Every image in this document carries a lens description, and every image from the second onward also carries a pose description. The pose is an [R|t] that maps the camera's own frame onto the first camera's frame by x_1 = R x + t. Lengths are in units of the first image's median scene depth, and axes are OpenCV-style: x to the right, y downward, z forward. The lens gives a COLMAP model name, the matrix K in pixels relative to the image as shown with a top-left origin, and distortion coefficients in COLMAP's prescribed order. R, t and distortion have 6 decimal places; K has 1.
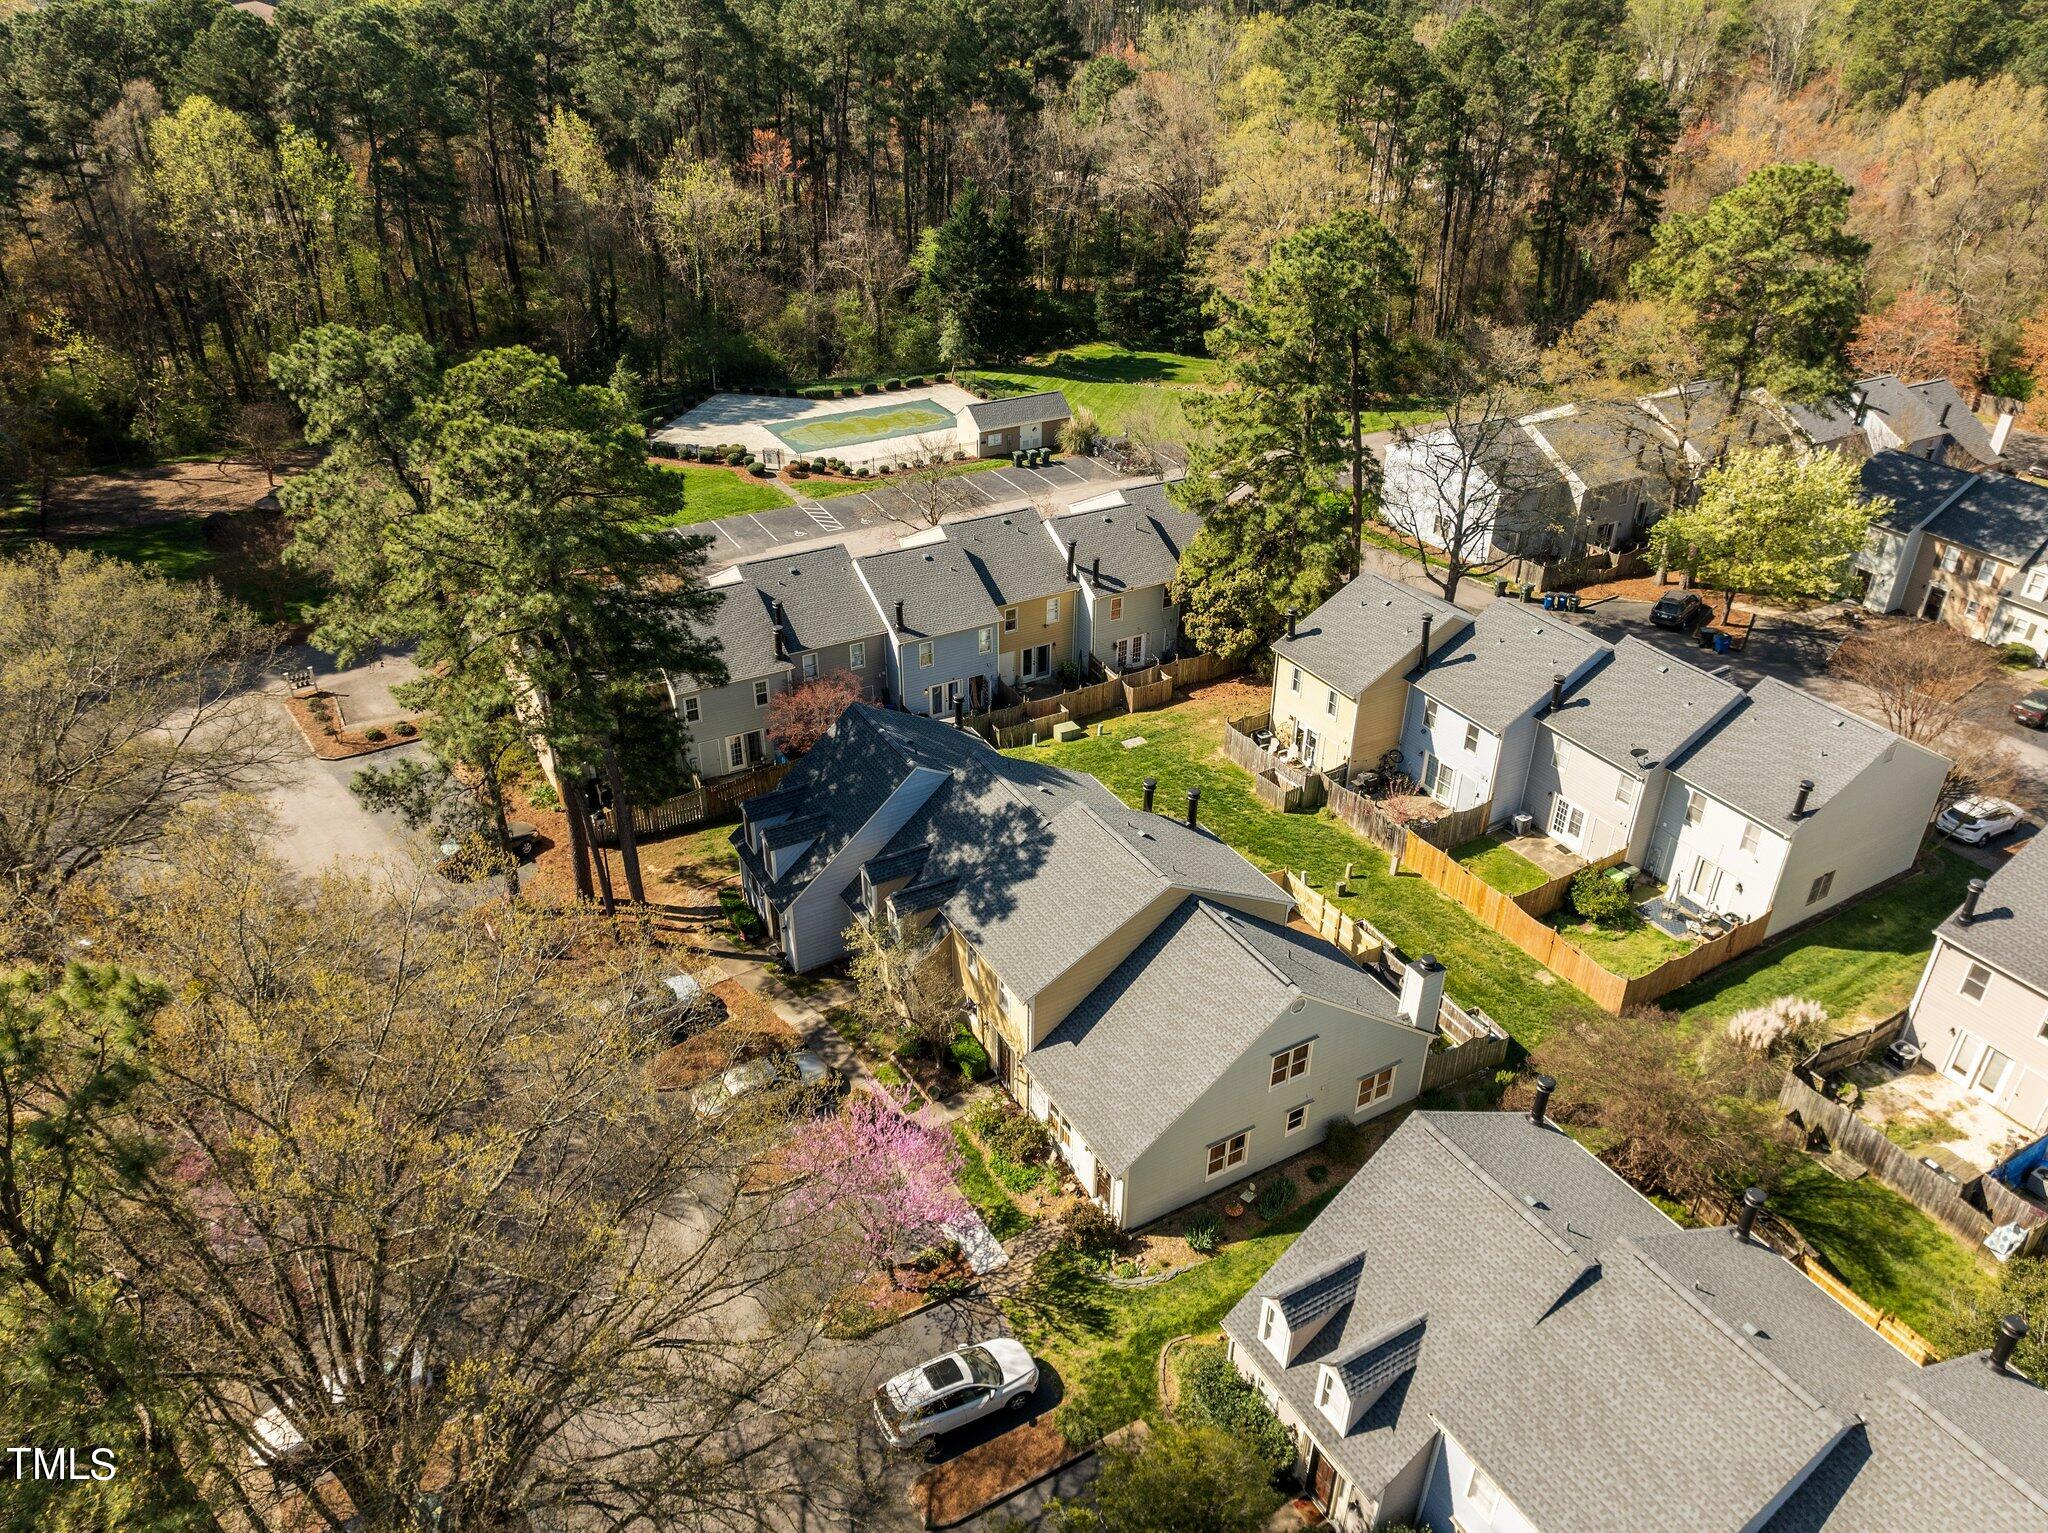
lens RADIAL K [[1461.3, 0, 1028.7], [0, 1461.3, 764.1], [0, 0, 1]] dist [-0.003545, -0.002767]
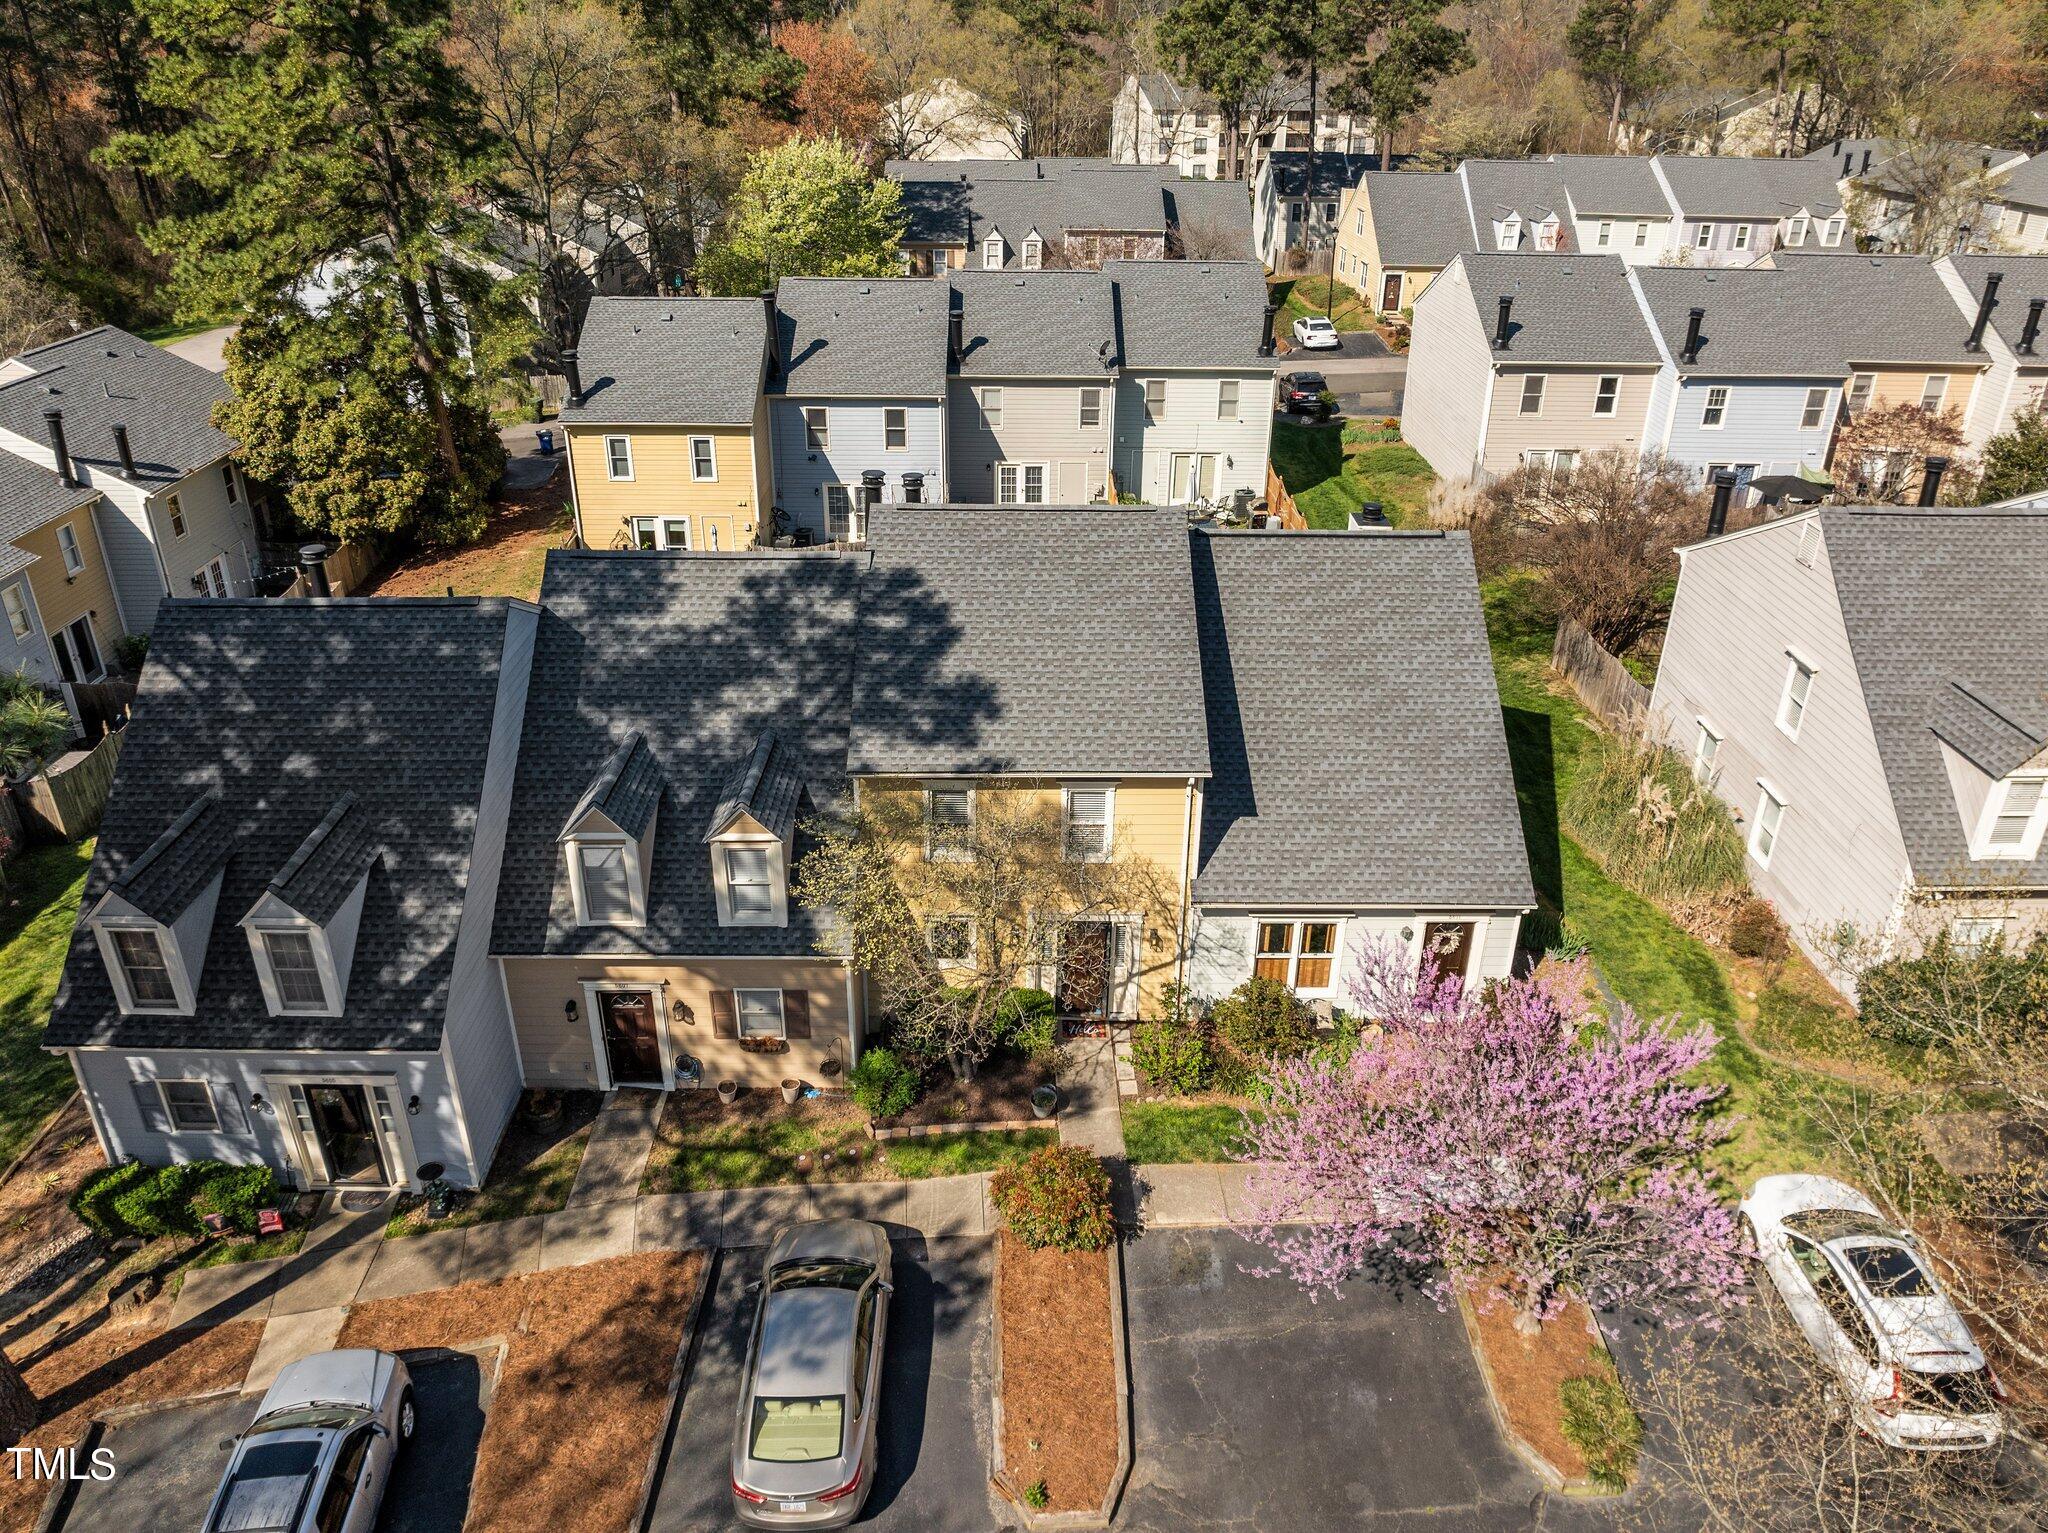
lens RADIAL K [[1452.7, 0, 1035.4], [0, 1452.7, 758.8], [0, 0, 1]] dist [-0.041112, 0.011147]
pose [[0.486156, -0.401167, 0.776349, -0.330336], [0.437183, 0.880885, 0.181416, 0.029971], [-0.756652, 0.251210, 0.603631, 0.576907]]
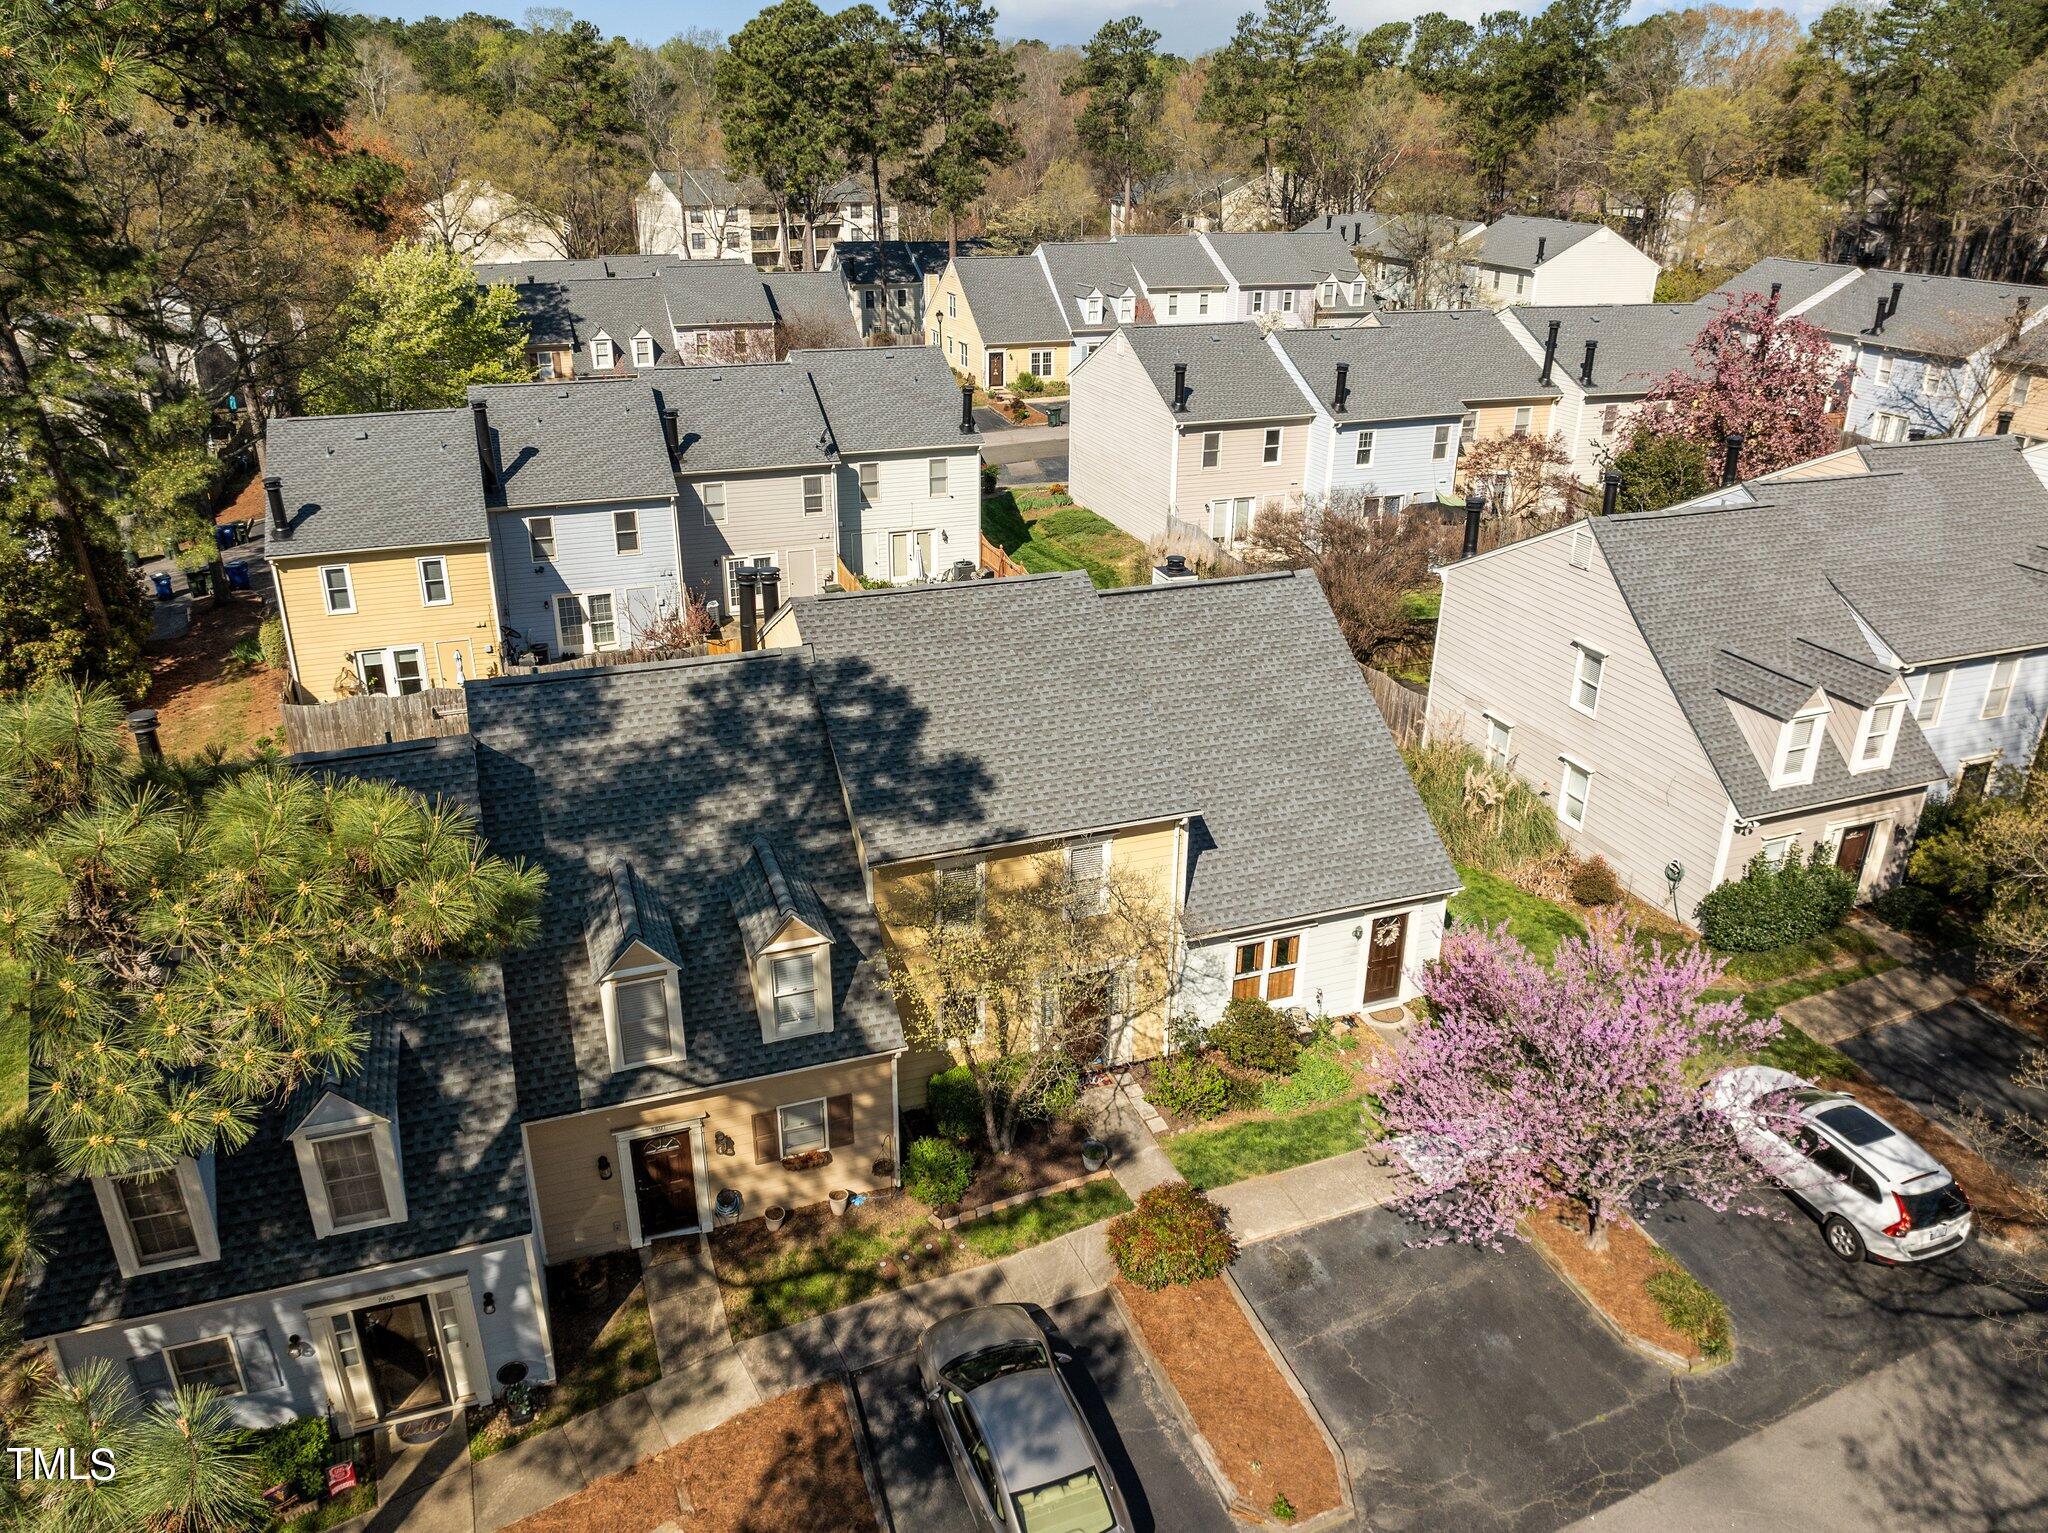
lens RADIAL K [[1452.7, 0, 1035.1], [0, 1452.7, 761.5], [0, 0, 1]] dist [-0.041112, 0.011147]
pose [[0.164533, -0.404026, 0.899829, -0.382352], [0.491320, 0.824605, 0.280413, -0.027581], [-0.855297, 0.395967, 0.334181, 0.675769]]
